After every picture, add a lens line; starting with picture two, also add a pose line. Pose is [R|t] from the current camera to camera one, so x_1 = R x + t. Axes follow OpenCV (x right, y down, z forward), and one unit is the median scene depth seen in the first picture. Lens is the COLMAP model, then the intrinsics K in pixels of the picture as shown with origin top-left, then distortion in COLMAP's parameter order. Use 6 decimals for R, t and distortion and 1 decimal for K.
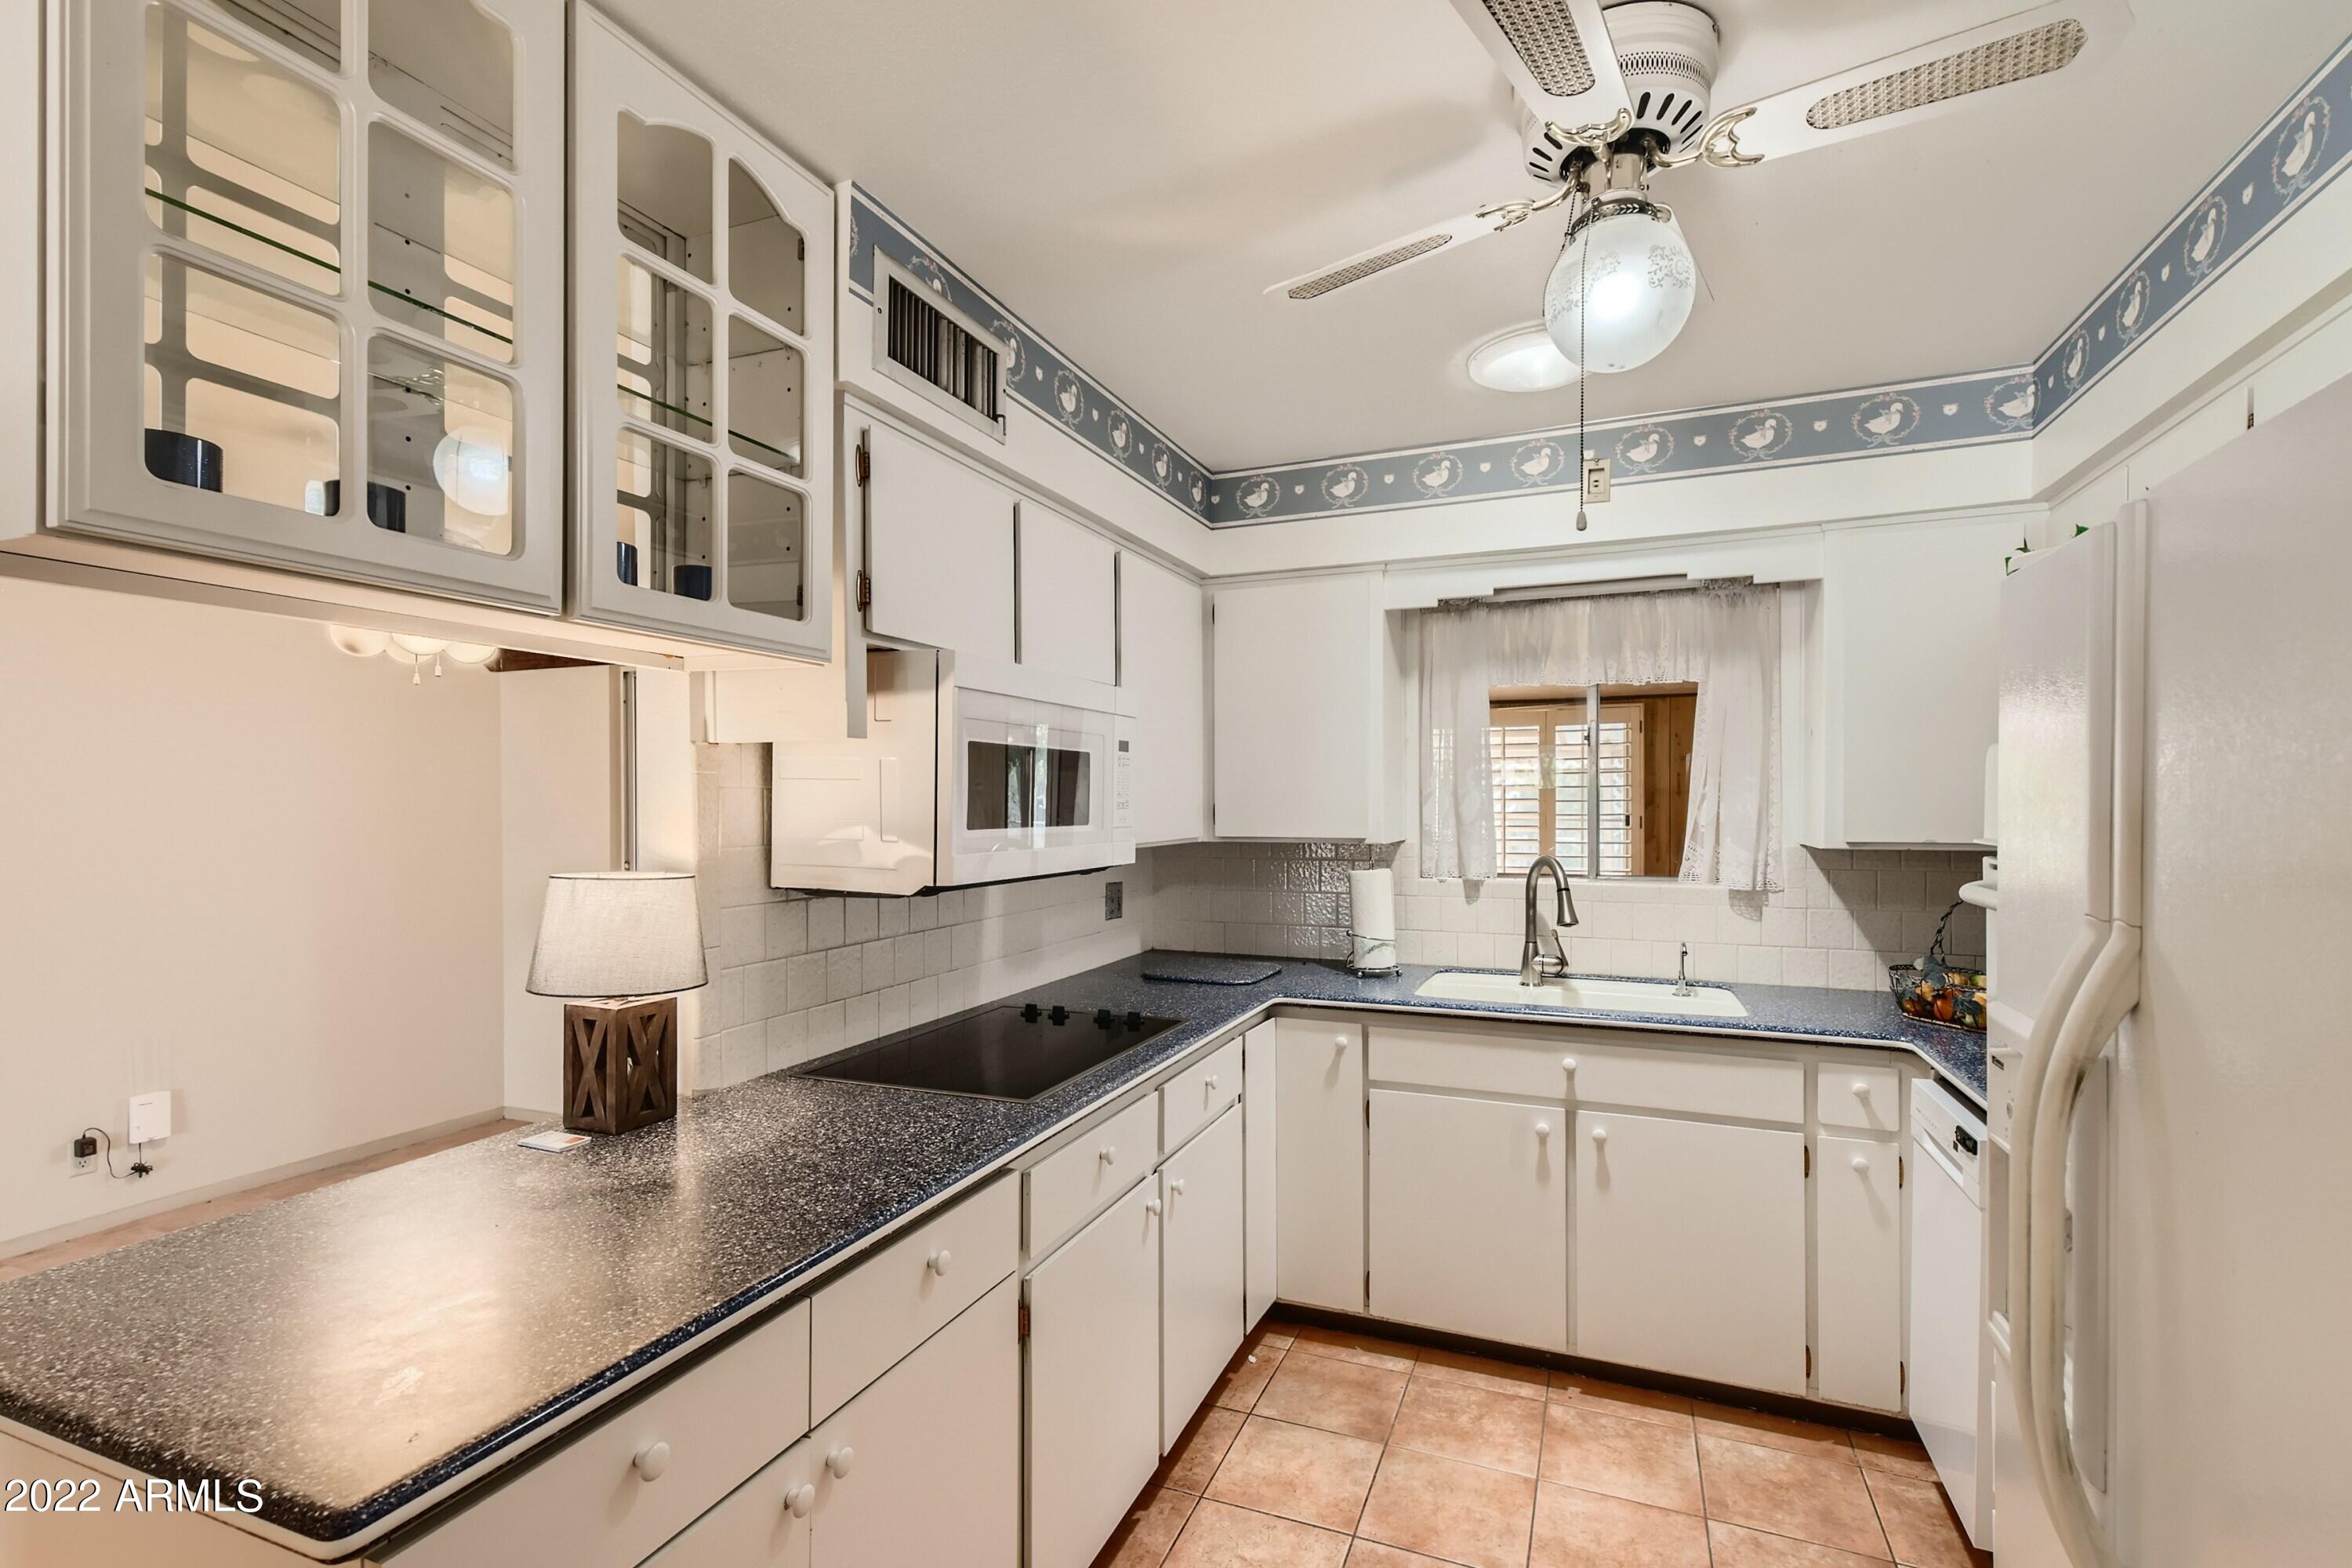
lens RADIAL K [[1068.4, 0, 1179.6], [0, 1068.4, 804.8], [0, 0, 1]] dist [0.027873, -0.011094]
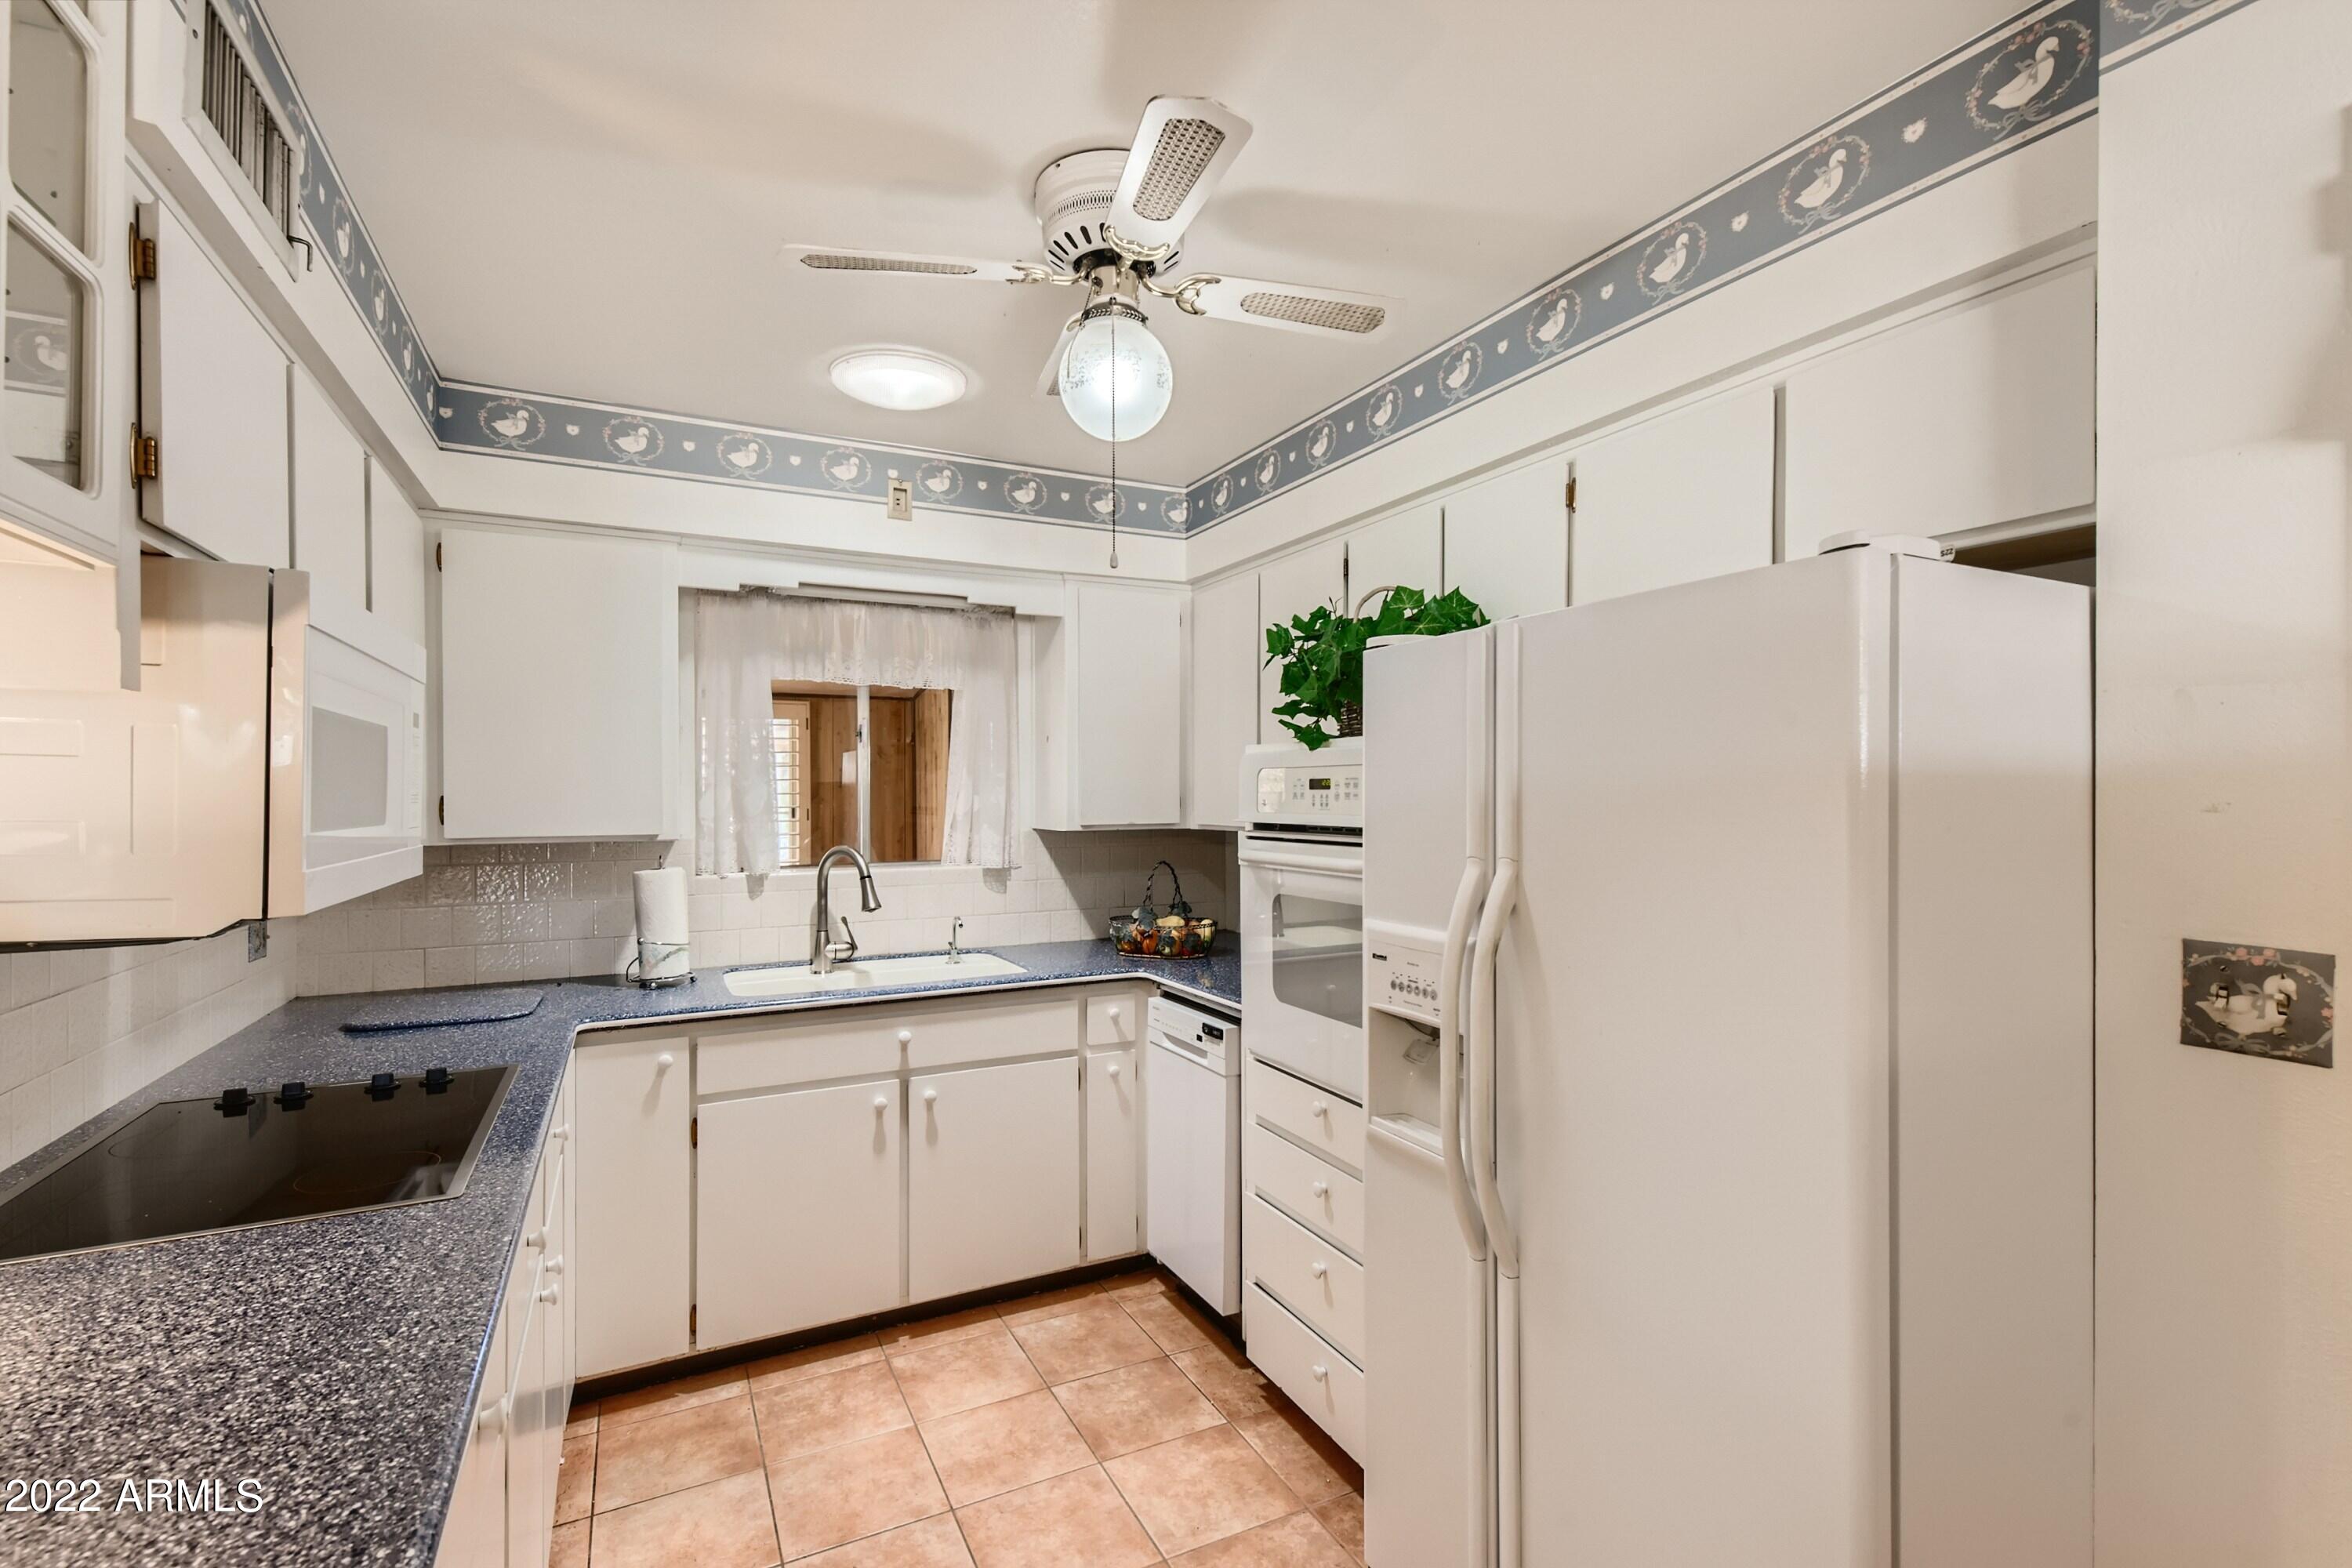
lens RADIAL K [[1054.6, 0, 1186.9], [0, 1054.6, 791.2], [0, 0, 1]] dist [0.027948, -0.011657]
pose [[0.652517, 0.001954, 0.757772, -0.253145], [0.003536, 0.999978, -0.005624, 0.001583], [-0.757766, 0.006349, 0.652496, 0.086811]]
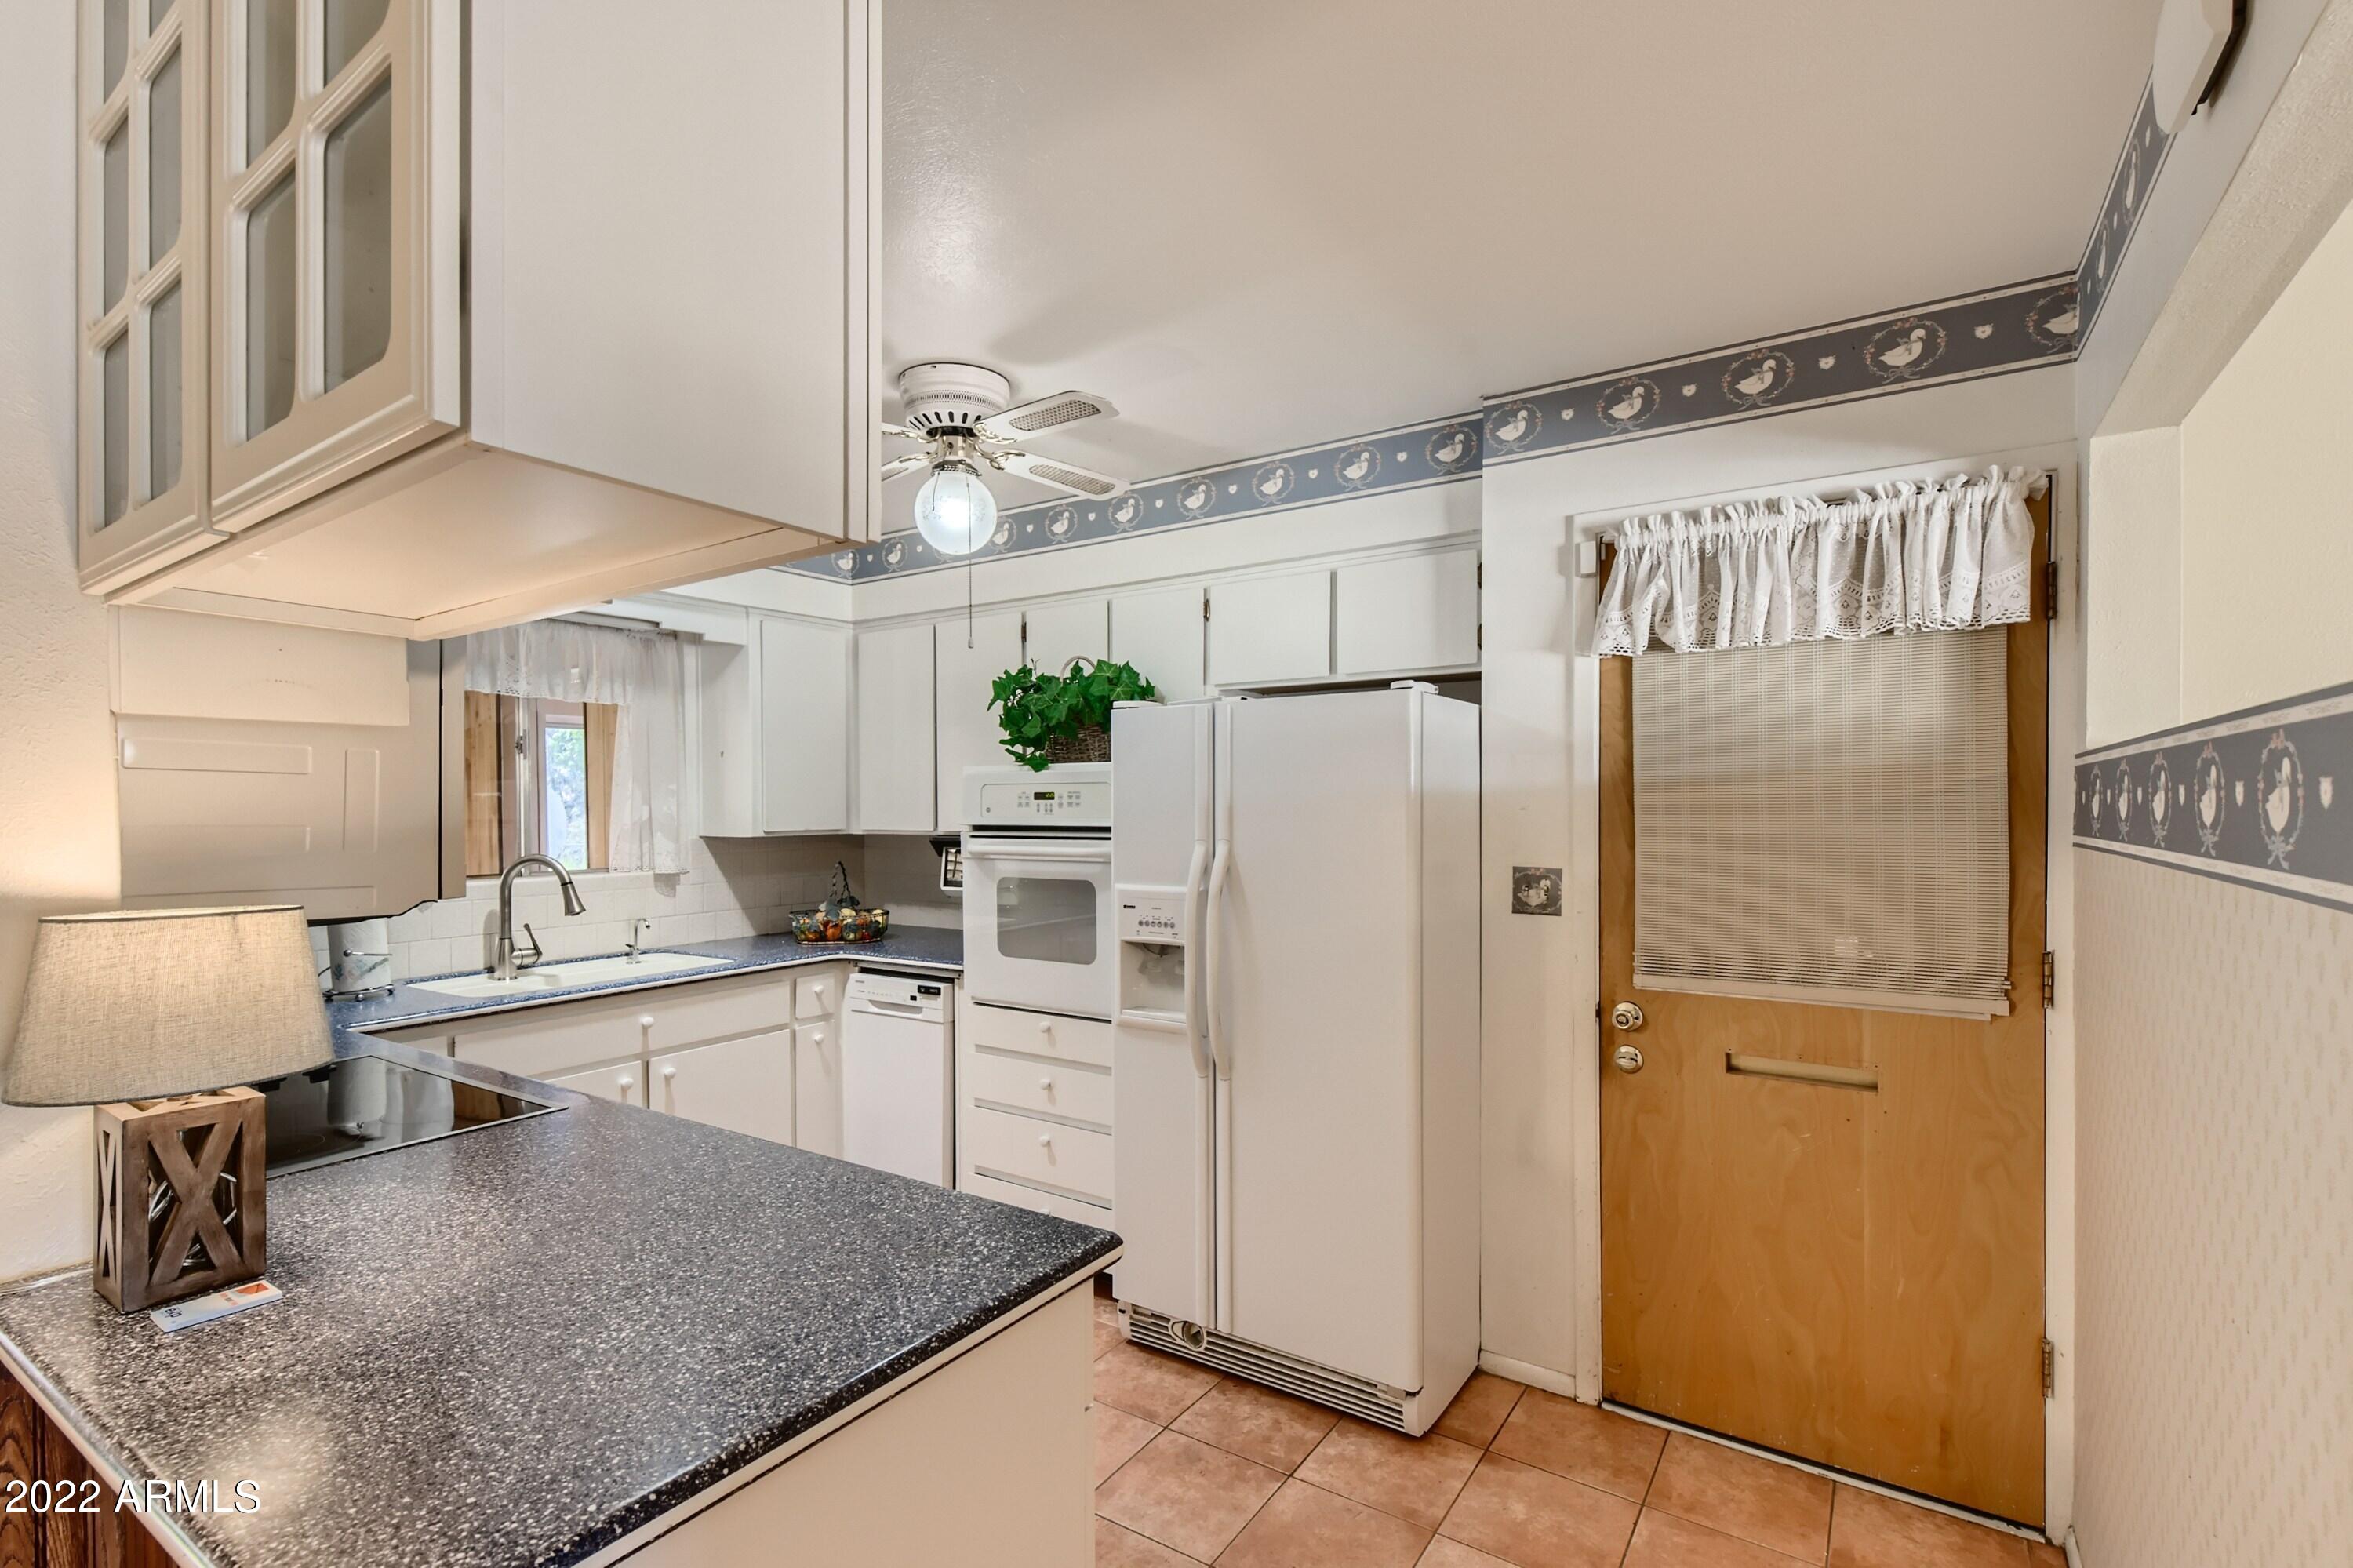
lens RADIAL K [[1068.9, 0, 1180.1], [0, 1068.9, 804.8], [0, 0, 1]] dist [0.027873, -0.011094]
pose [[0.200706, -0.002295, 0.979649, -0.684597], [0.007364, 0.999973, 0.000834, 0.001423], [-0.979624, 0.007047, 0.200718, 0.166639]]
